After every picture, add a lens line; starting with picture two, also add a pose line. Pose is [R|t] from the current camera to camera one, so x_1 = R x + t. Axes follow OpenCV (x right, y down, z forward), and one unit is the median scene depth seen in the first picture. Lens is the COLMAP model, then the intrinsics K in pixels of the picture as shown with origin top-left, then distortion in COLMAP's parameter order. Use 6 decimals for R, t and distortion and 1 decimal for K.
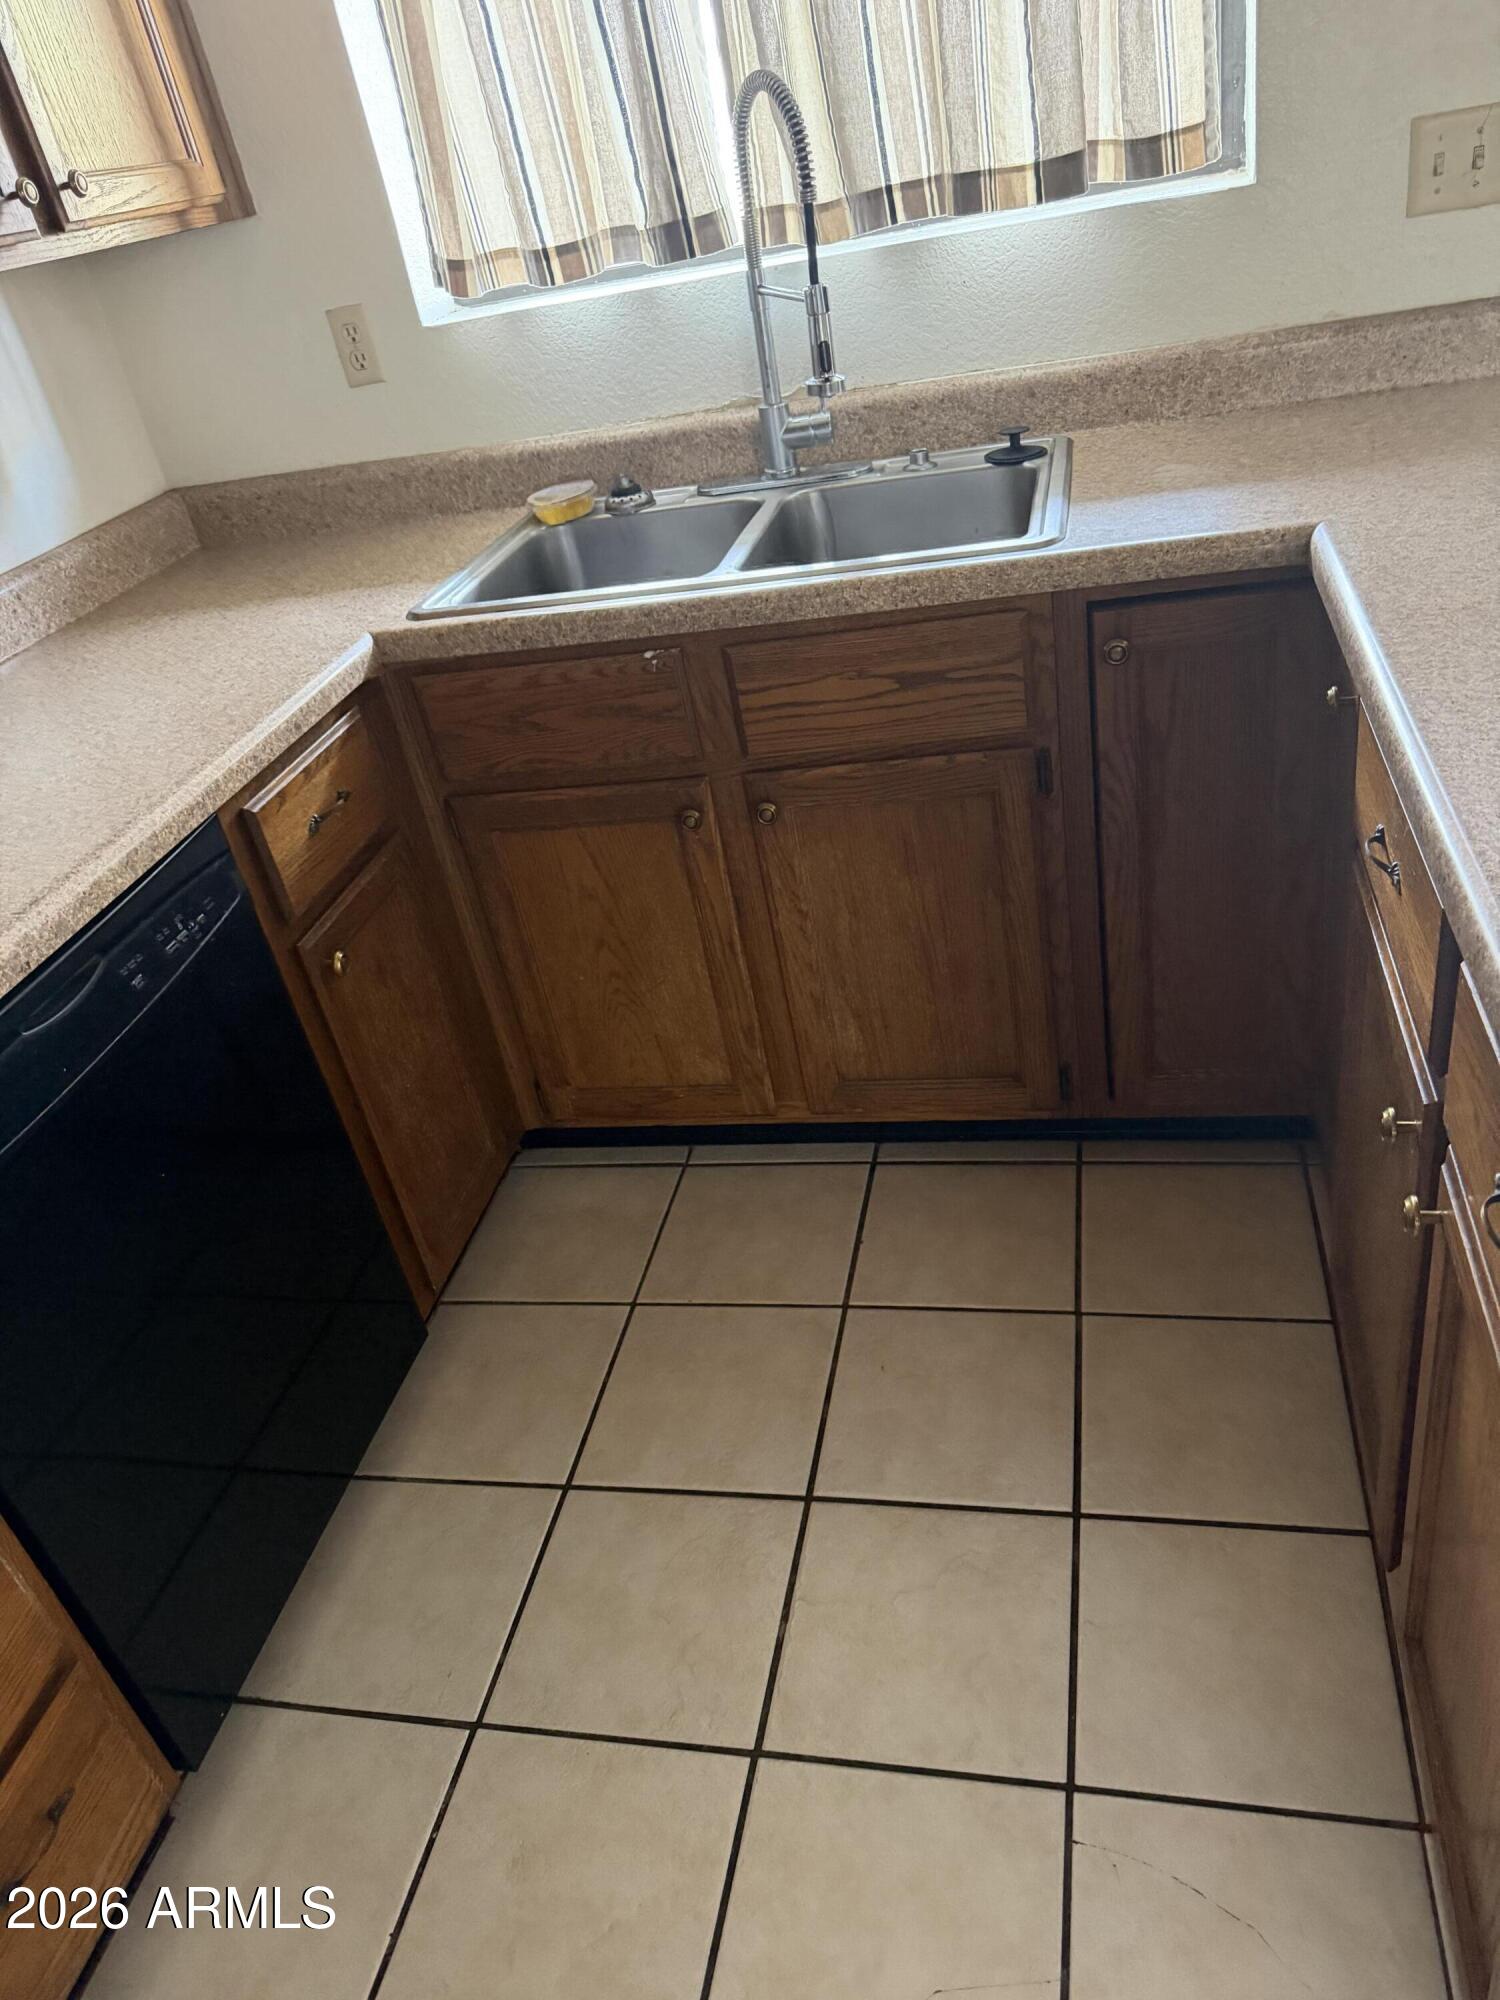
lens RADIAL K [[1408.6, 0, 749.4], [0, 1408.6, 1008.8], [0, 0, 1]] dist [0.056971, -0.083359]
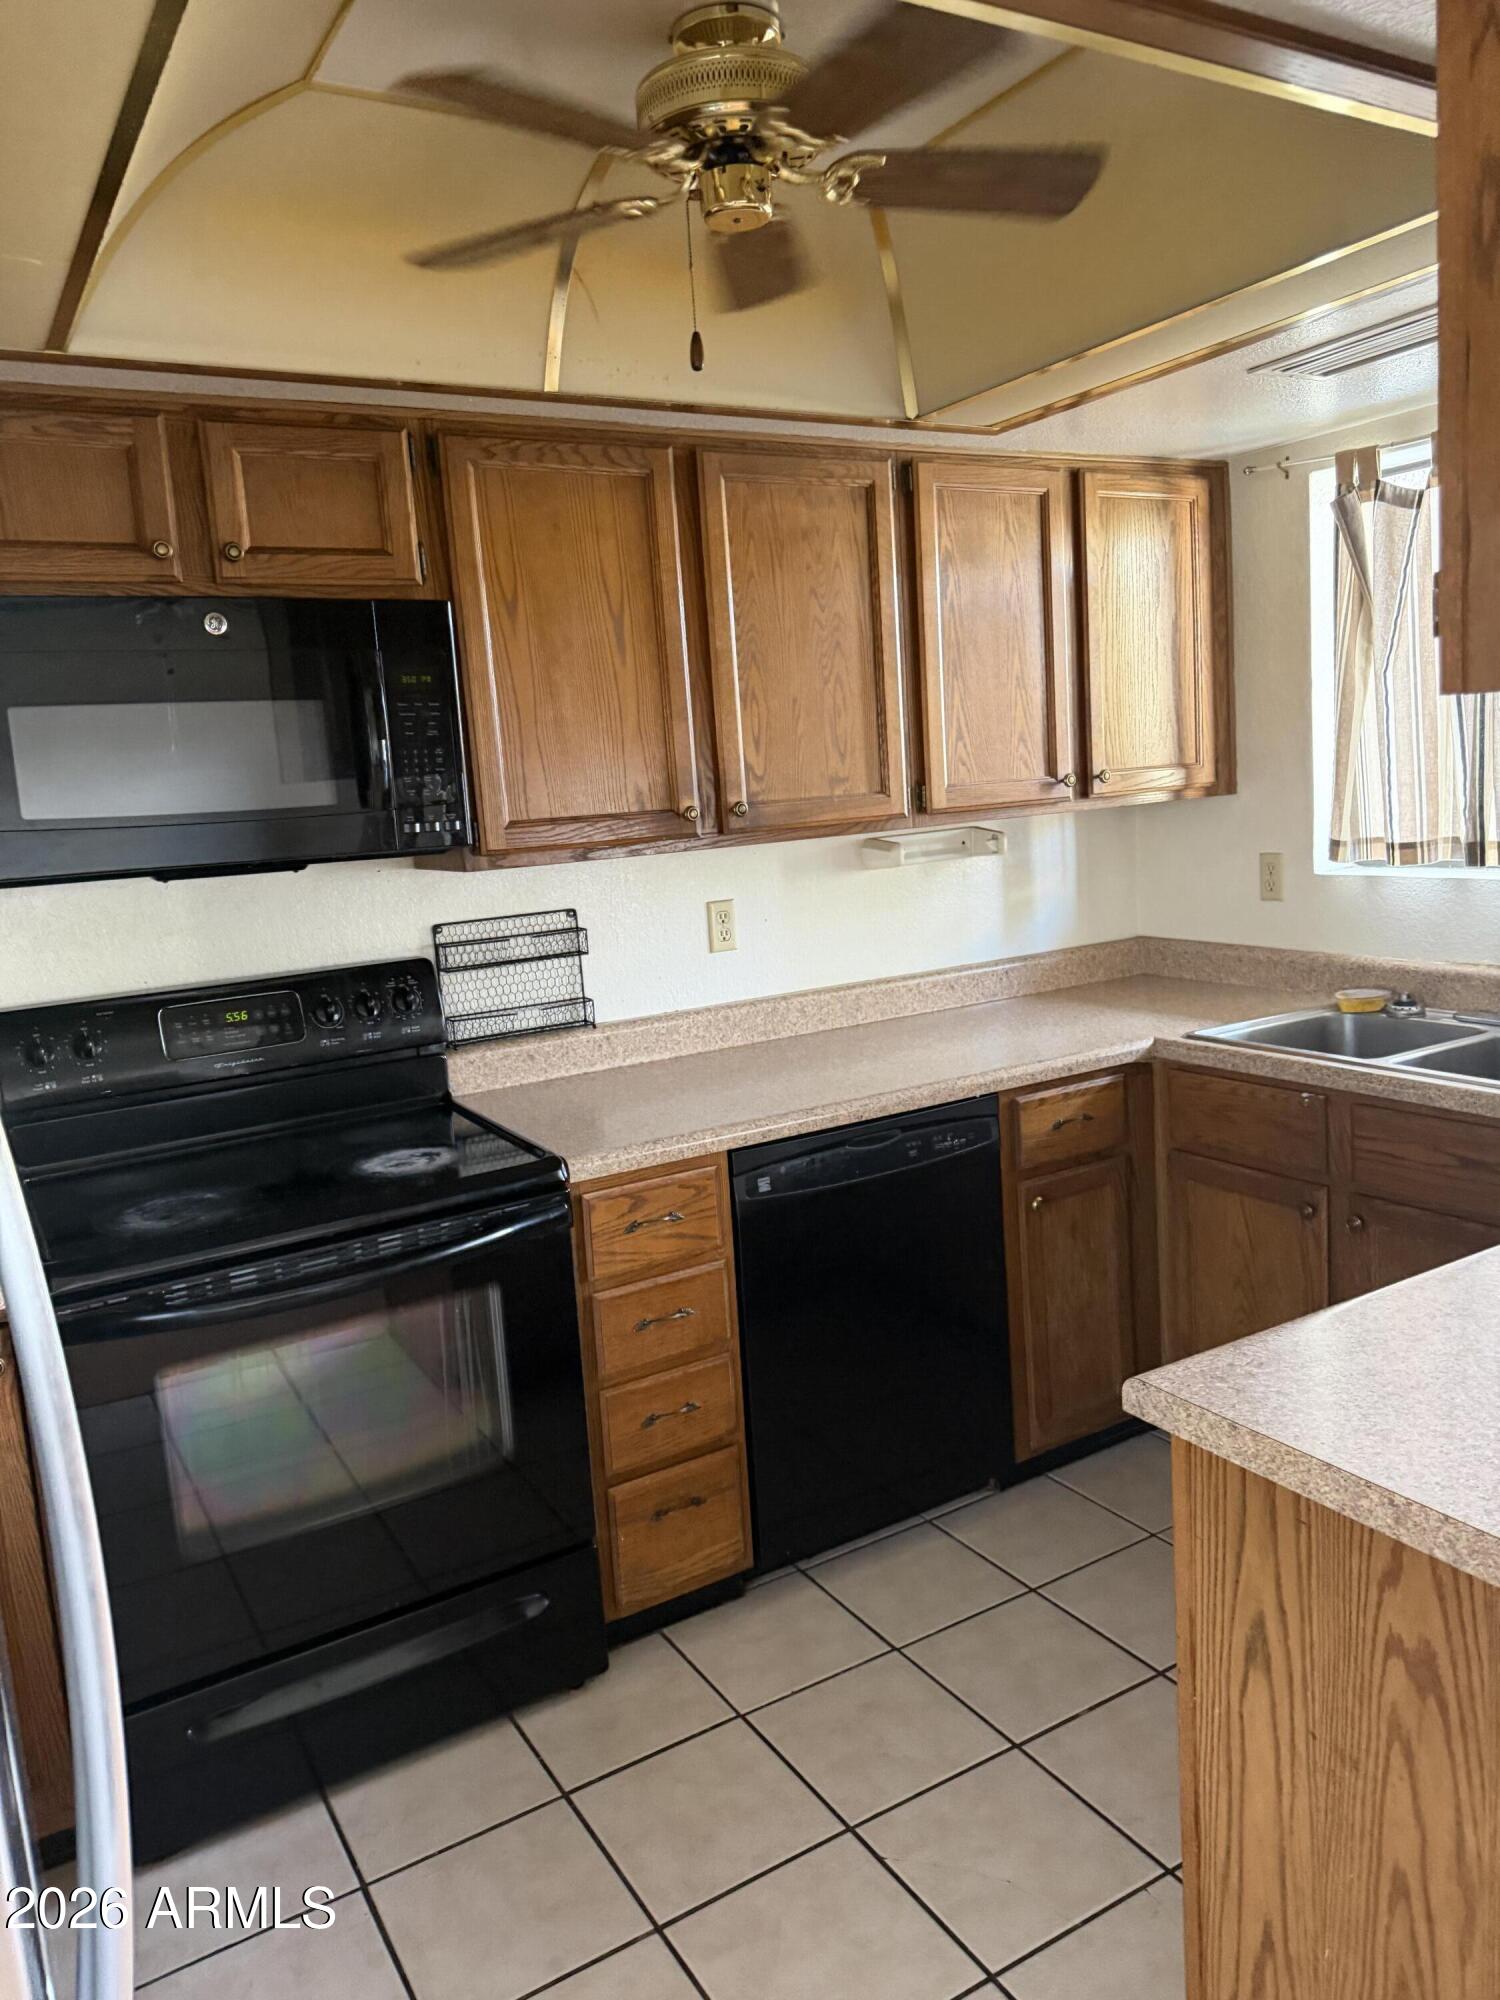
lens RADIAL K [[1408.6, 0, 744.7], [0, 1408.6, 988.3], [0, 0, 1]] dist [0.056971, -0.083359]
pose [[0.672996, 0.230687, -0.702752, 0.527629], [-0.434630, 0.892118, -0.123378, 0.086312], [0.598476, 0.388470, 0.700655, -0.425734]]
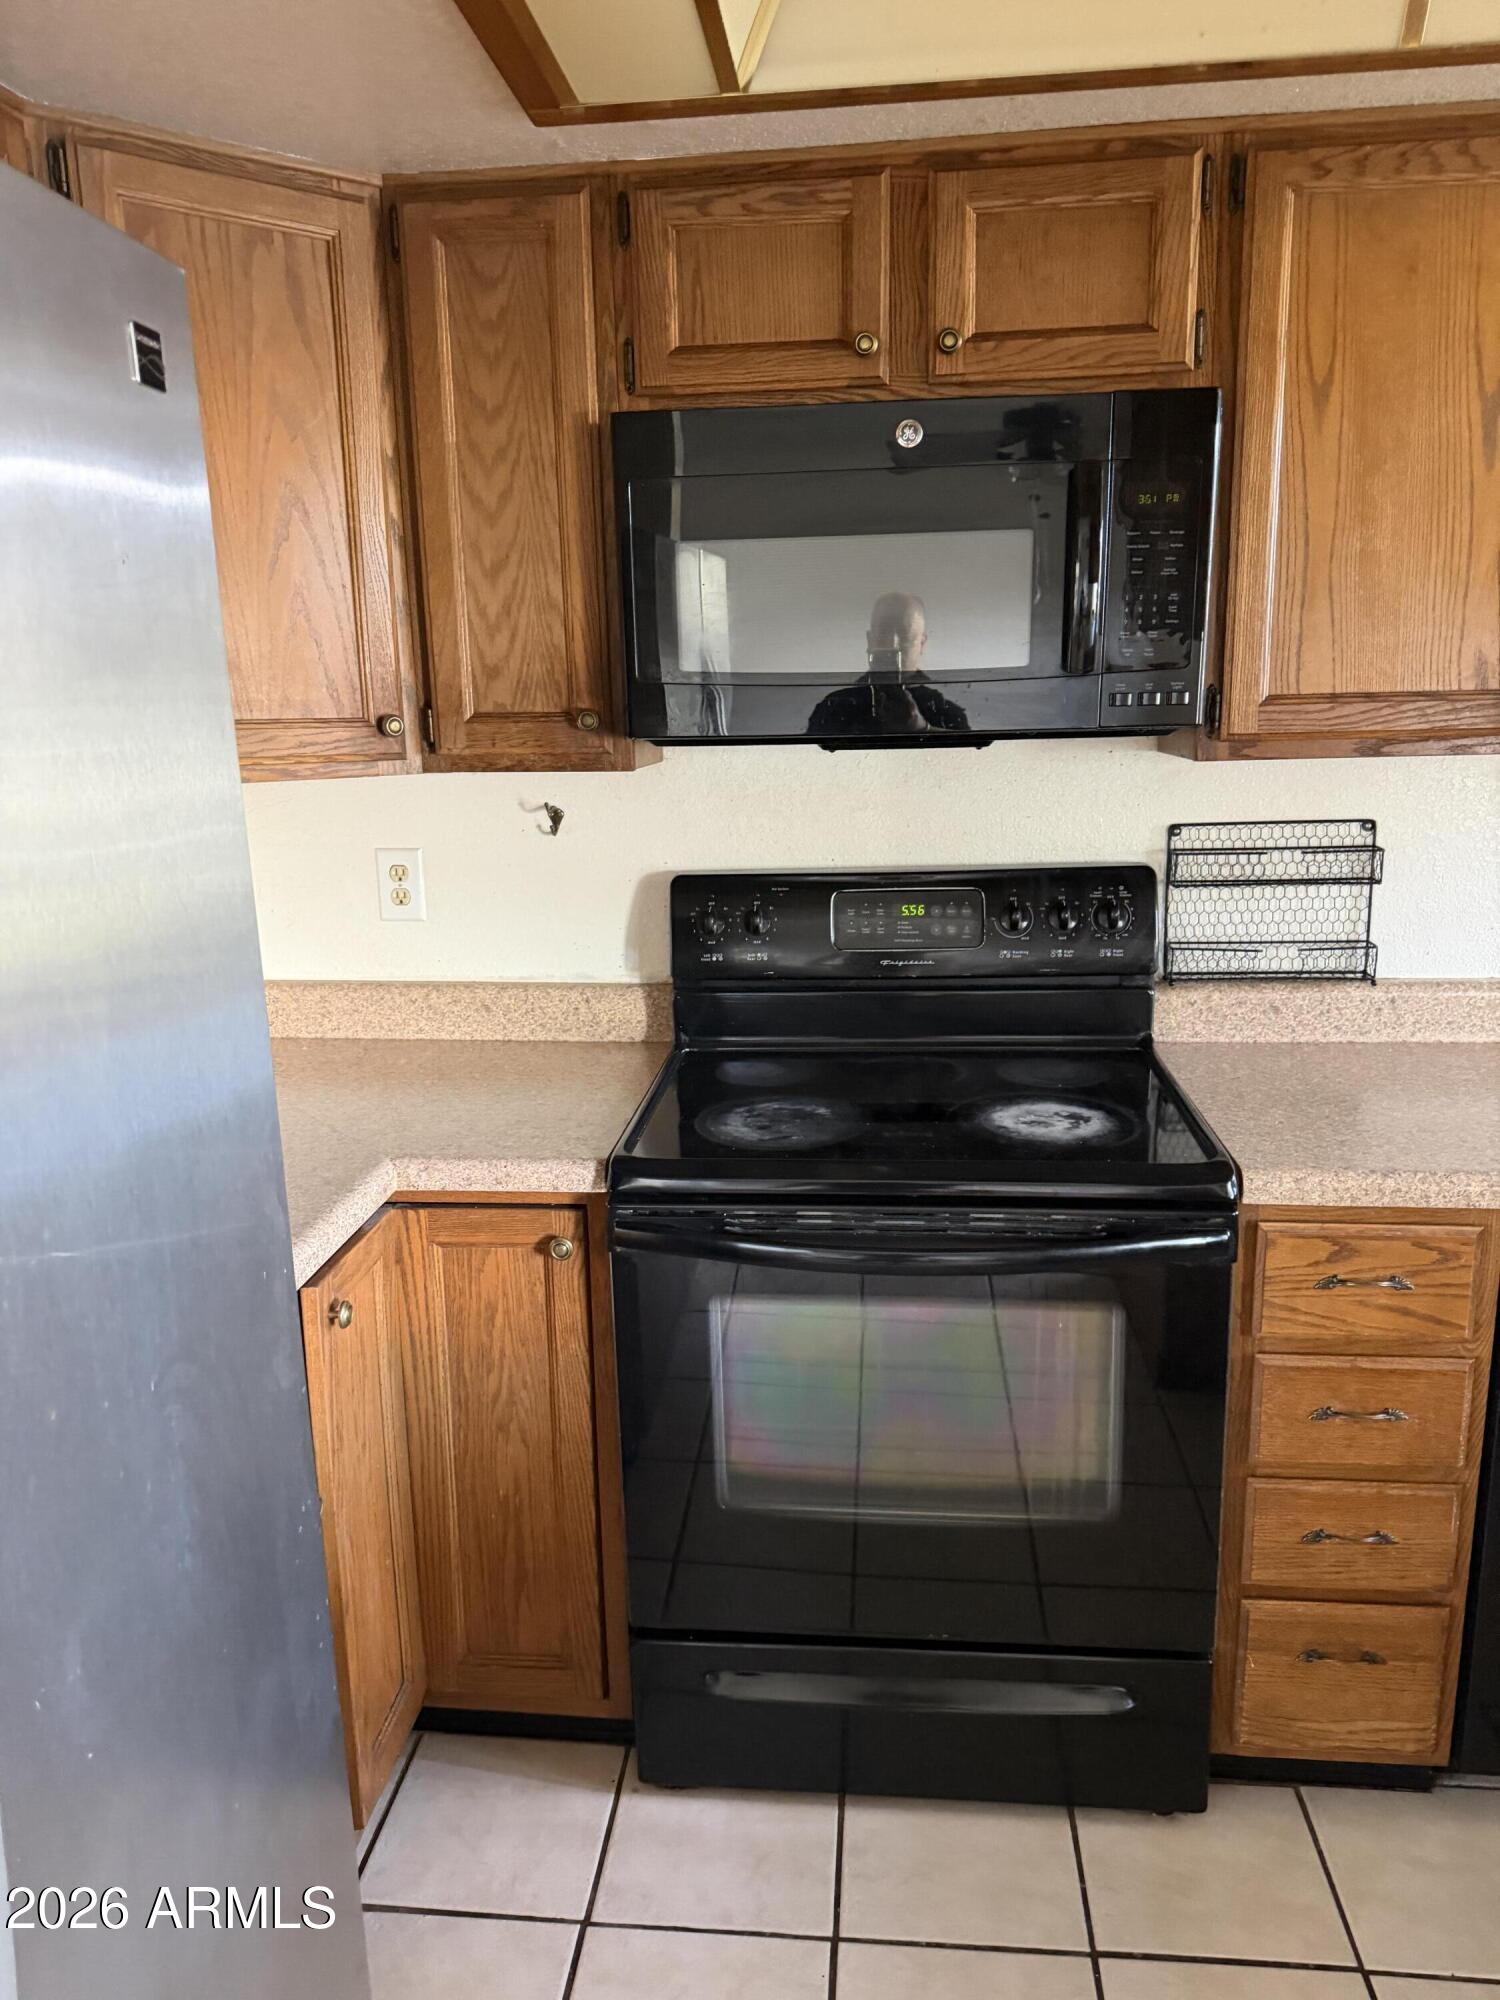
lens RADIAL K [[1408.6, 0, 737.3], [0, 1408.6, 999.7], [0, 0, 1]] dist [0.056971, -0.083359]
pose [[0.101135, 0.377745, -0.920370, 0.353742], [-0.523962, 0.806639, 0.273491, -0.029255], [0.845716, 0.454579, 0.279504, -0.176906]]
